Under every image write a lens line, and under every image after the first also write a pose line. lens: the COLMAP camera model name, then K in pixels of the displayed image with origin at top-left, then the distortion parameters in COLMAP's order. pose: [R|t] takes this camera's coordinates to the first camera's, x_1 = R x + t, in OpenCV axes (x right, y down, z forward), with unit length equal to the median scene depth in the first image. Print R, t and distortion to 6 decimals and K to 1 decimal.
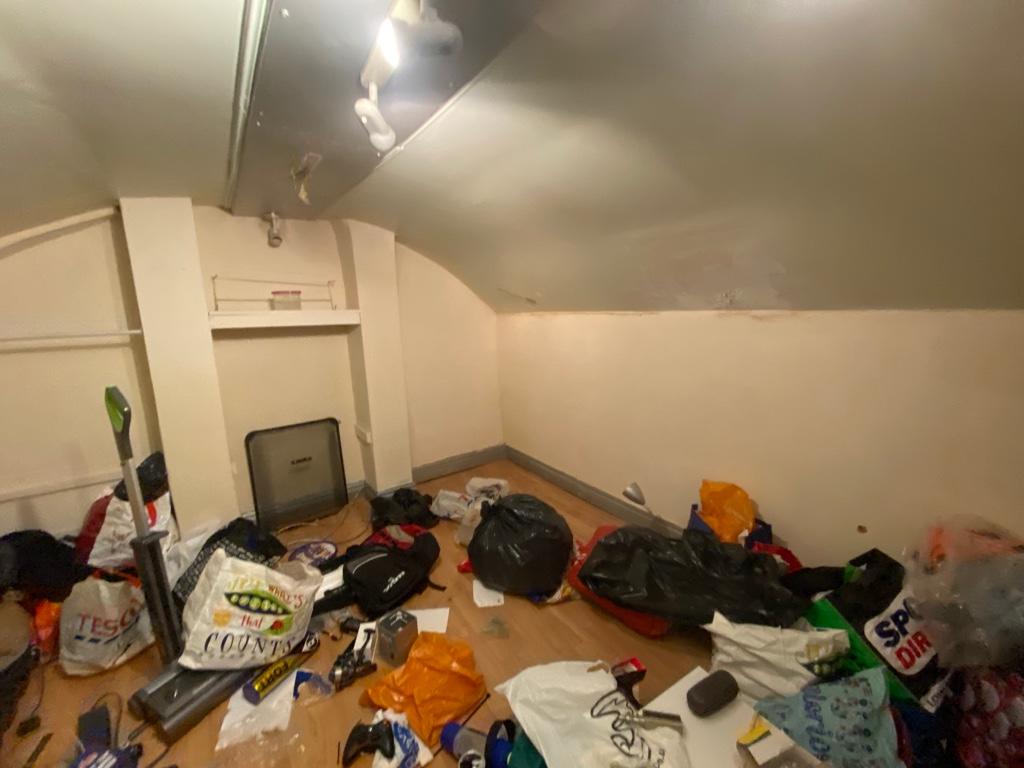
lens RADIAL K [[422.6, 0, 513.7], [0, 422.6, 380.0], [0, 0, 1]] dist [0.029320, -0.018198]
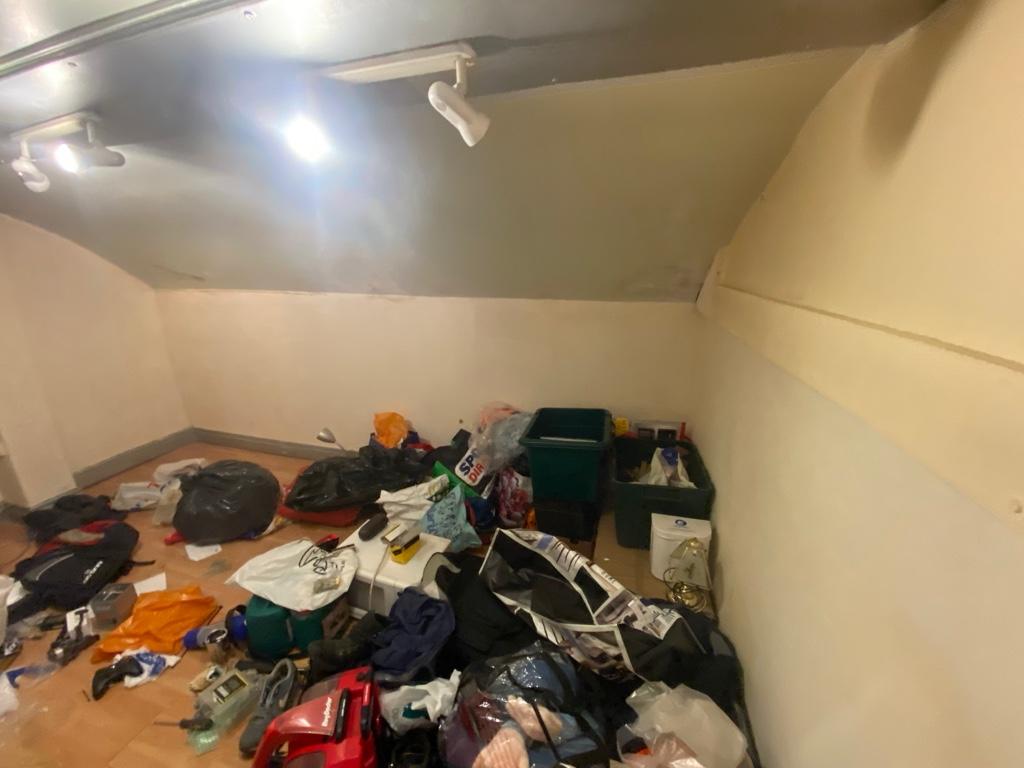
lens RADIAL K [[415.8, 0, 522.2], [0, 415.8, 377.1], [0, 0, 1]] dist [-0.010797, -0.008844]
pose [[0.769547, -0.152326, 0.620157, -0.017217], [0.091379, 0.987407, 0.129141, -0.023972], [-0.632019, -0.042710, 0.773775, -0.456535]]
